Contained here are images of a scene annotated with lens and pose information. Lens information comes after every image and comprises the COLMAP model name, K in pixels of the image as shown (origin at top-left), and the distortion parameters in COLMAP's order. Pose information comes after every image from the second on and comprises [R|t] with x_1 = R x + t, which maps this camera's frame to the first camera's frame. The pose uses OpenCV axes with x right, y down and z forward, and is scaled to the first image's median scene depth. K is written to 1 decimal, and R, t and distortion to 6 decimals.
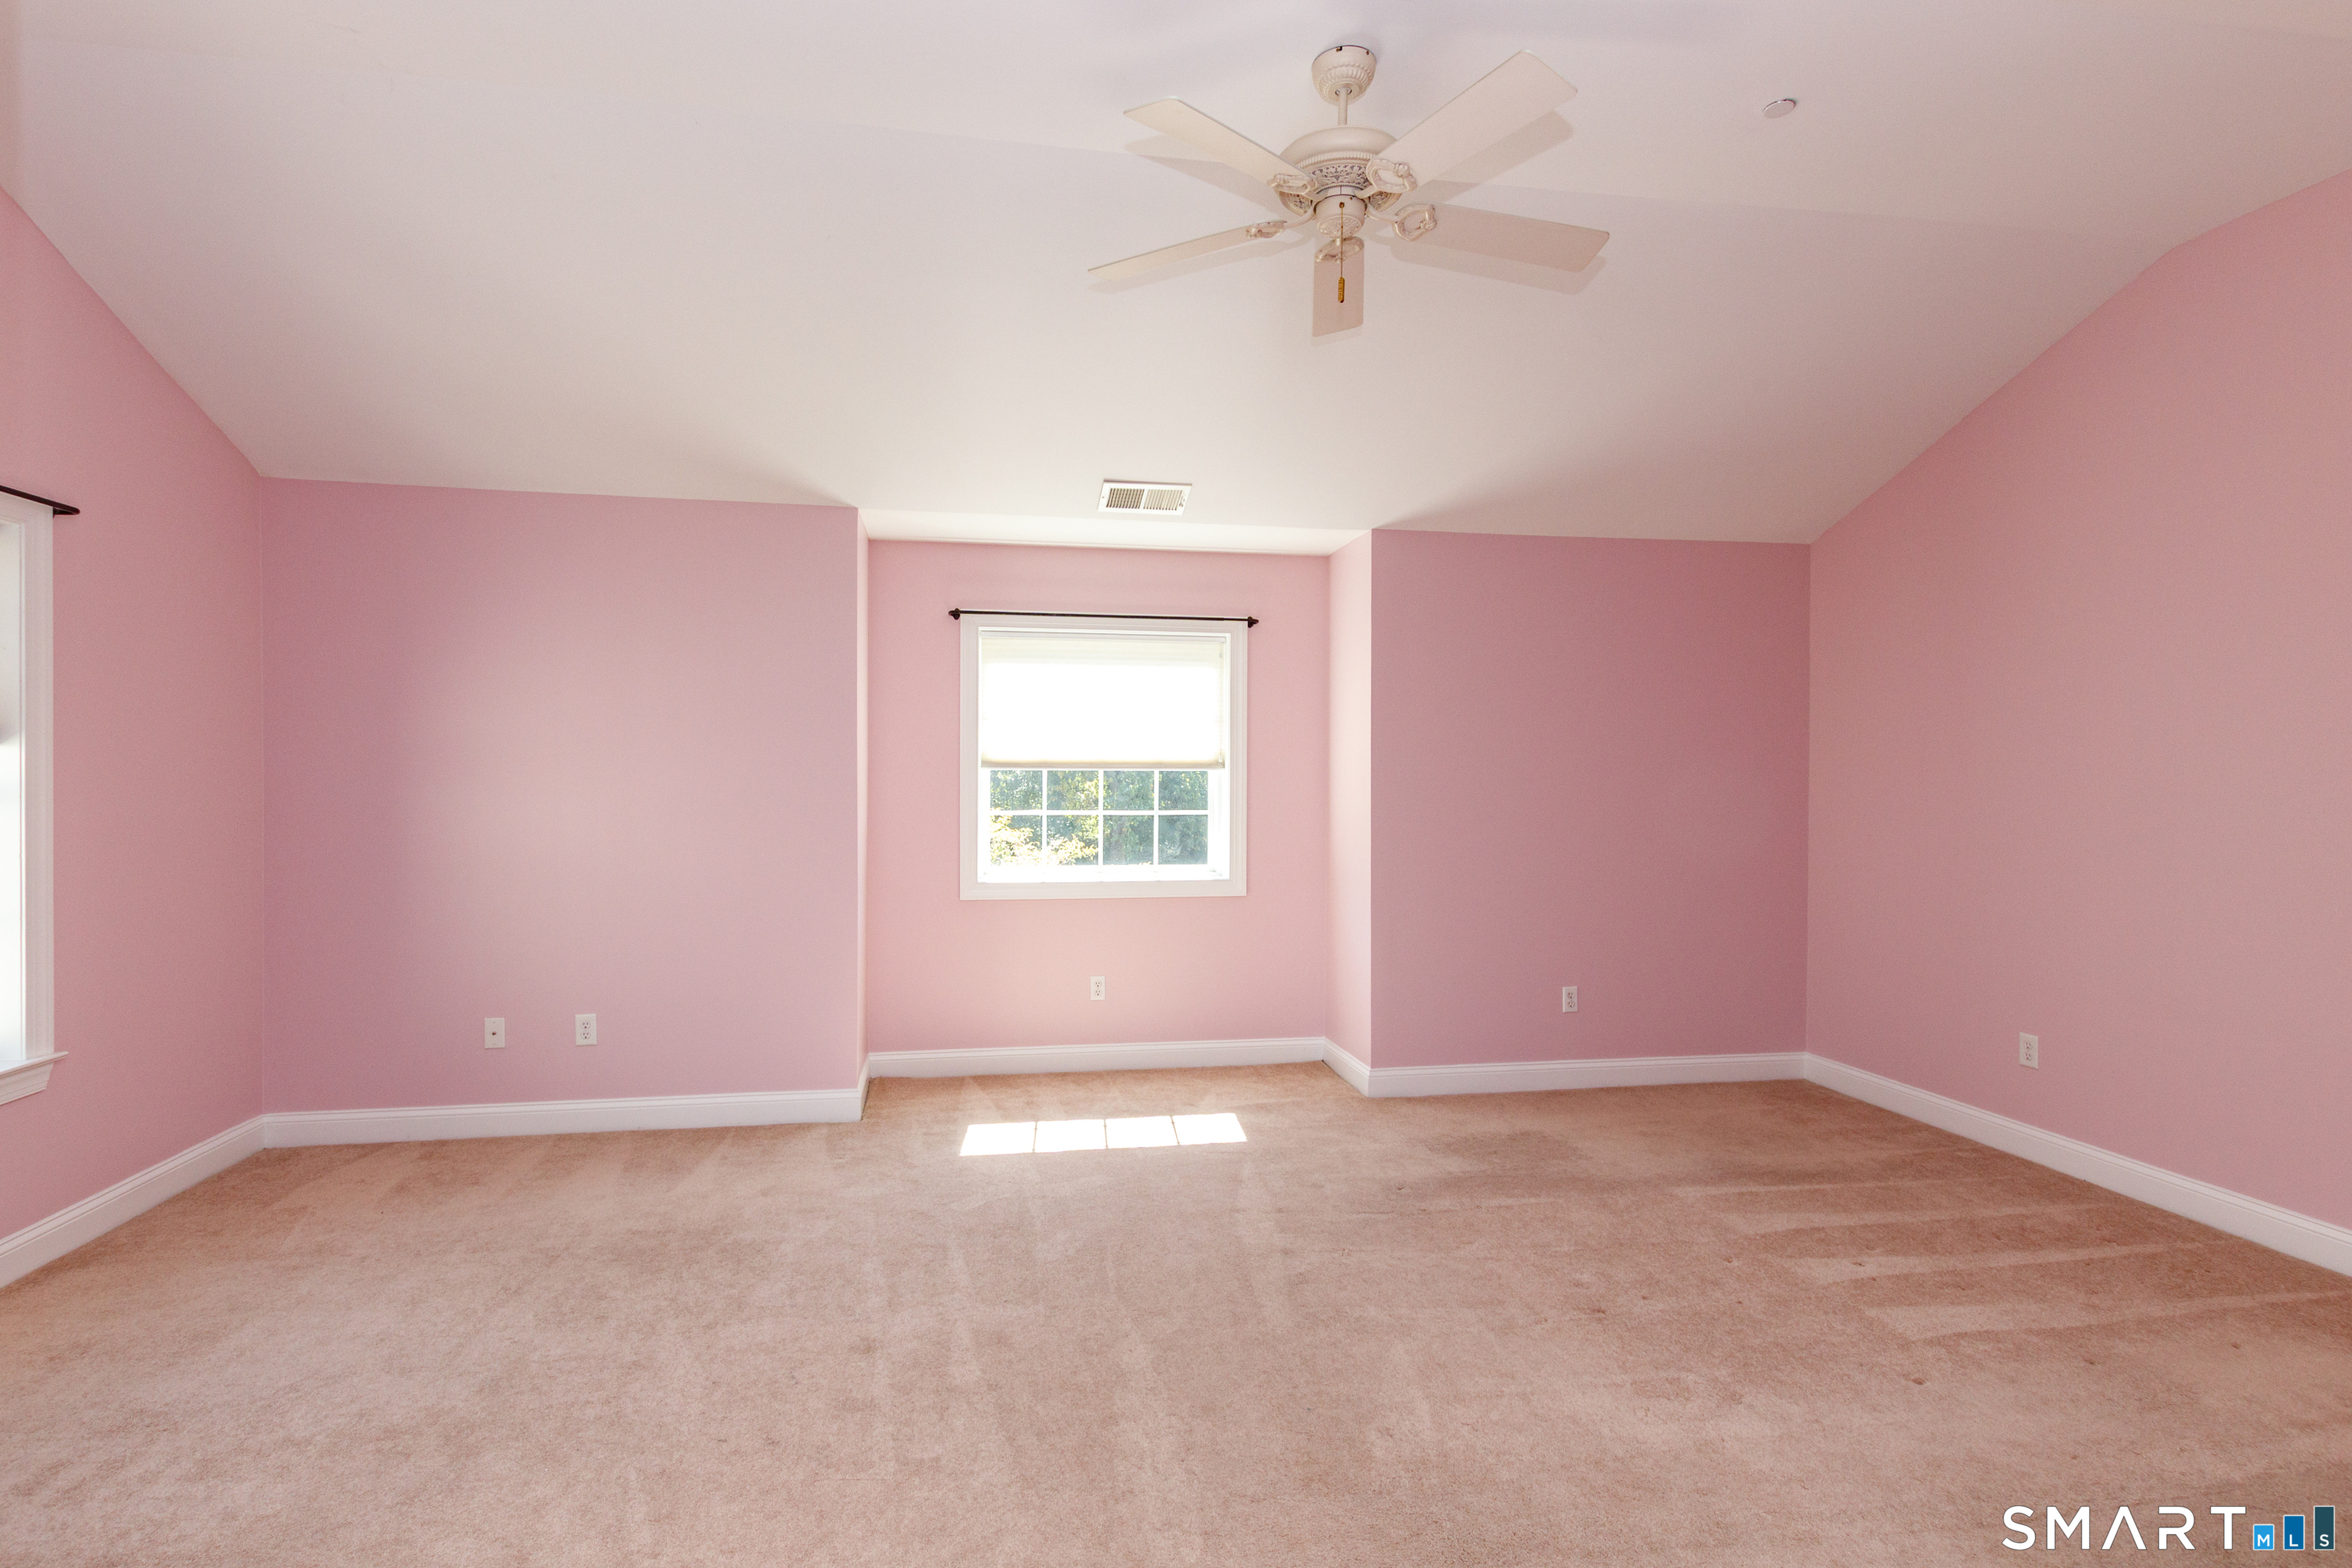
lens RADIAL K [[1144.8, 0, 1174.7], [0, 1144.8, 770.3], [0, 0, 1]] dist [0.002182, 0.000480]
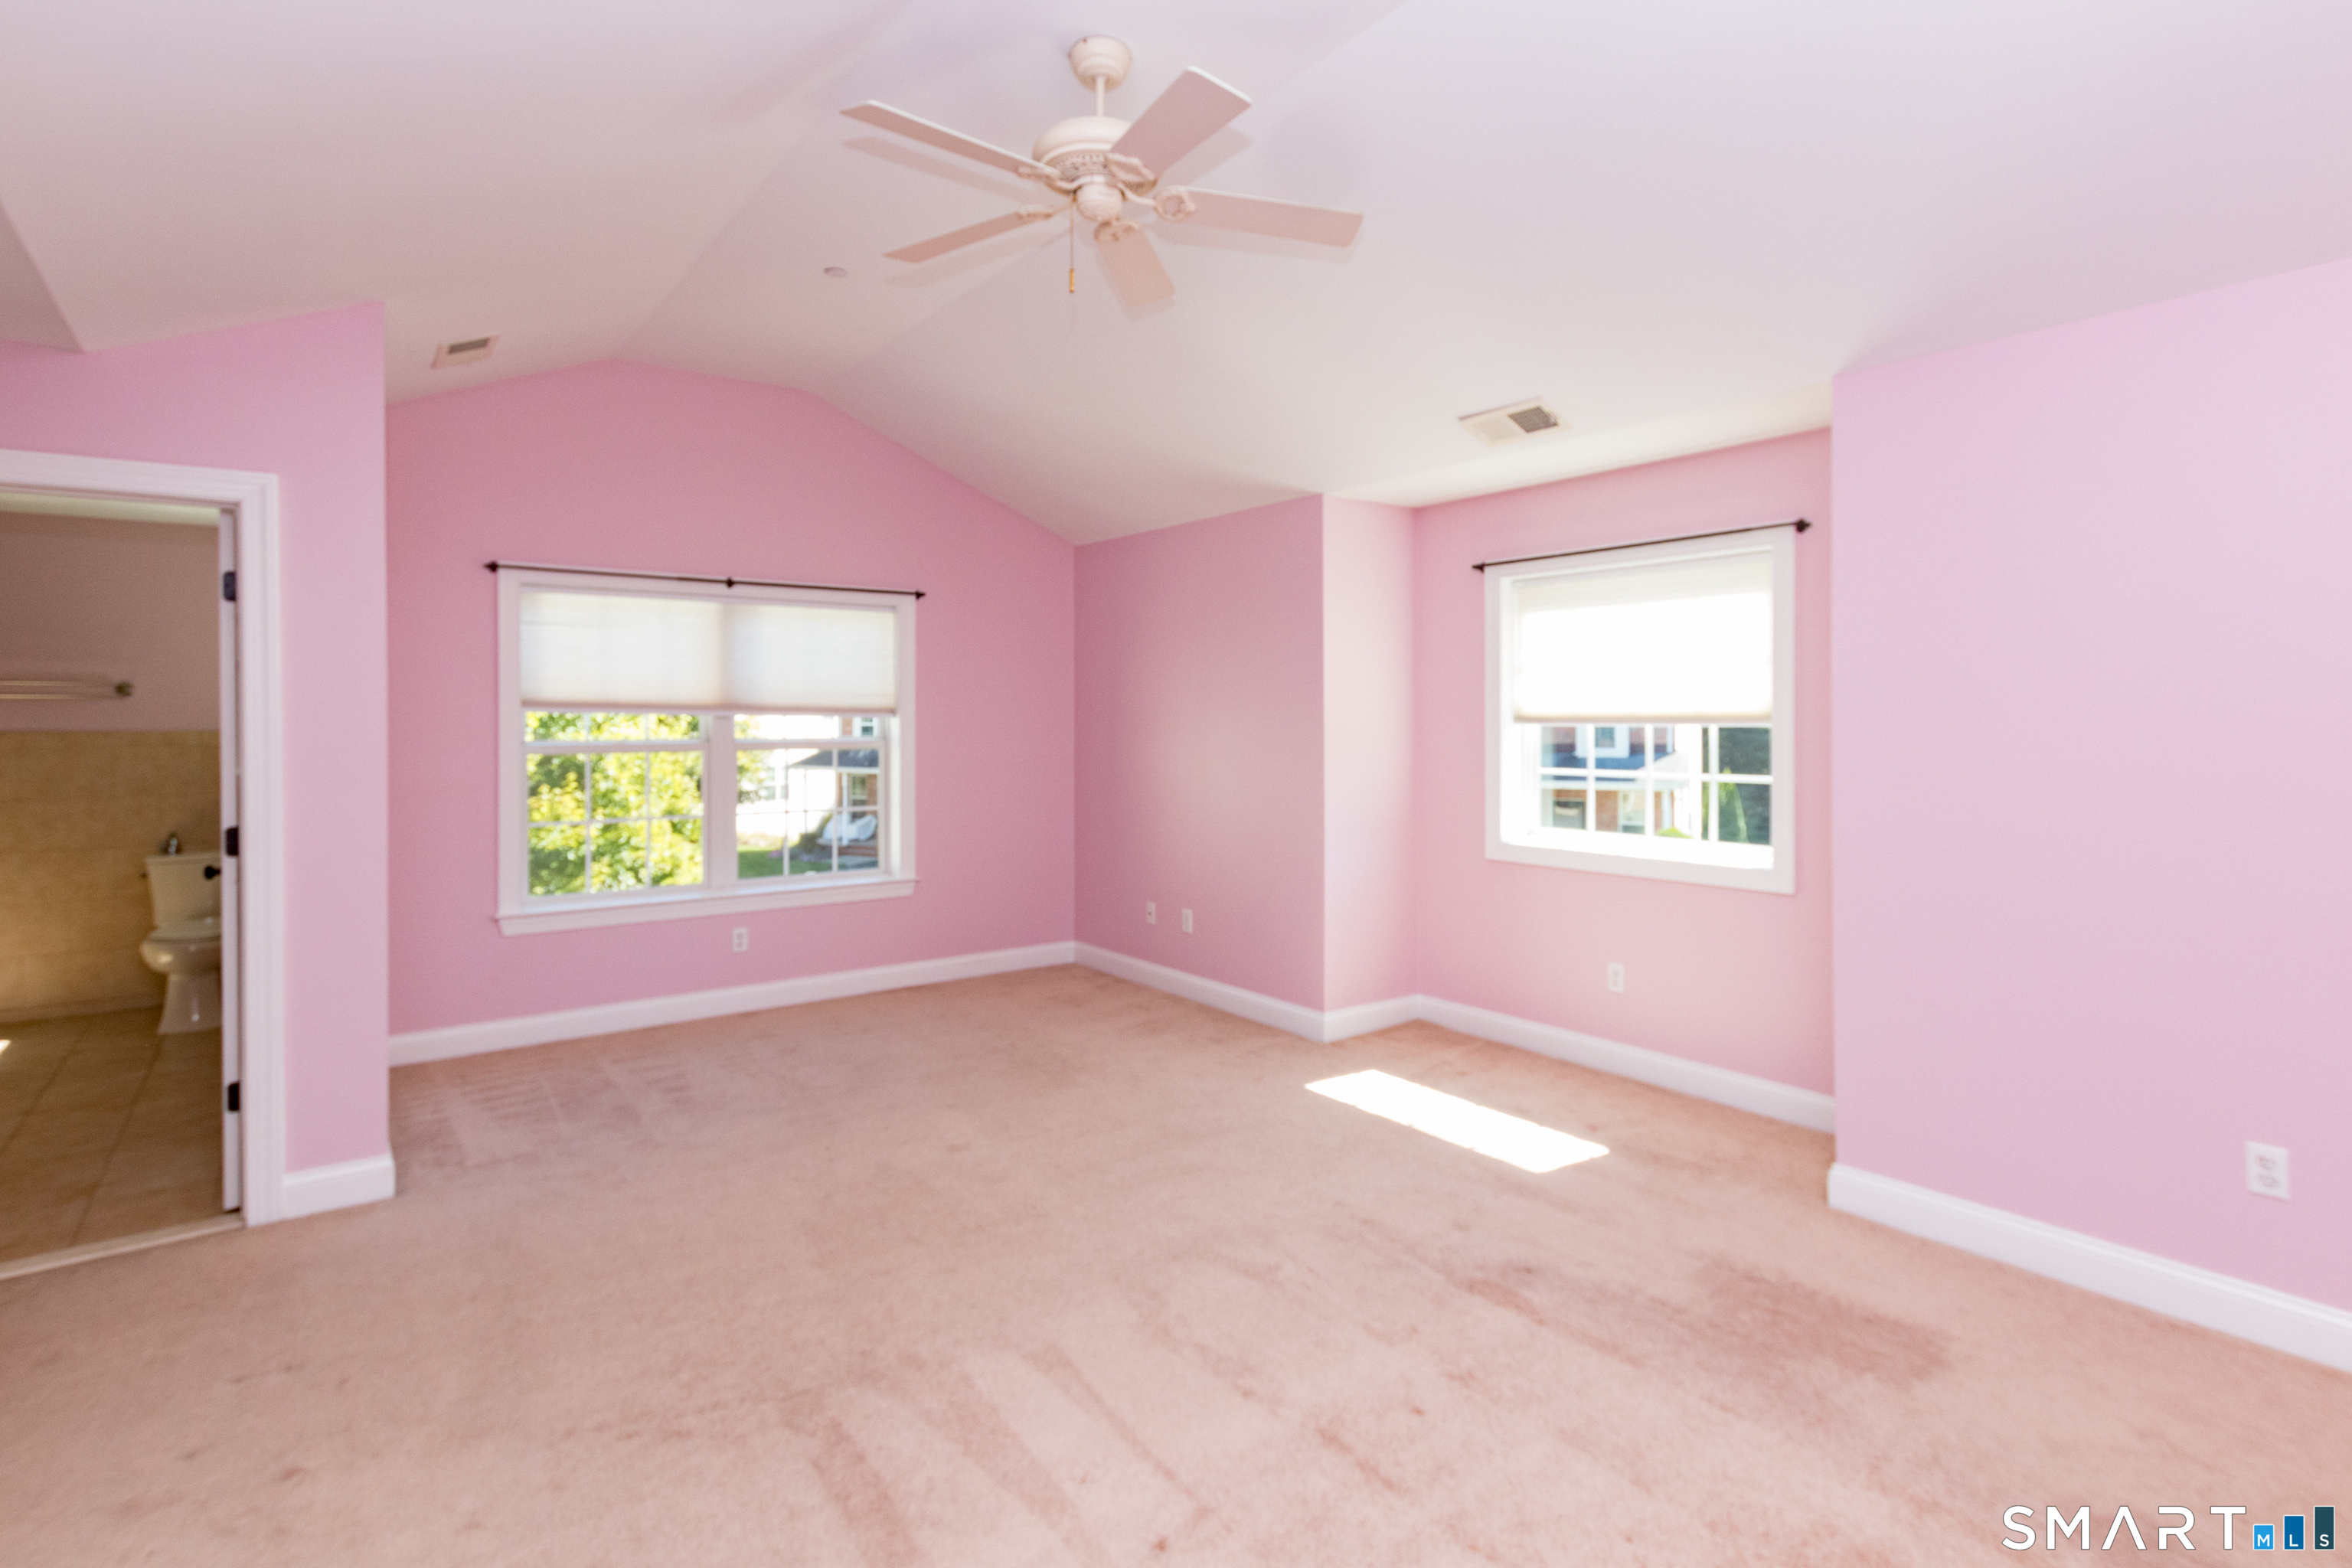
lens RADIAL K [[1162.1, 0, 1178.6], [0, 1162.1, 688.5], [0, 0, 1]] dist [0.002473, 0.000352]
pose [[0.454575, -0.028192, -0.890262, 0.584512], [0.009679, 0.999596, -0.026712, -0.007890], [0.890656, 0.003526, 0.454665, 0.312793]]
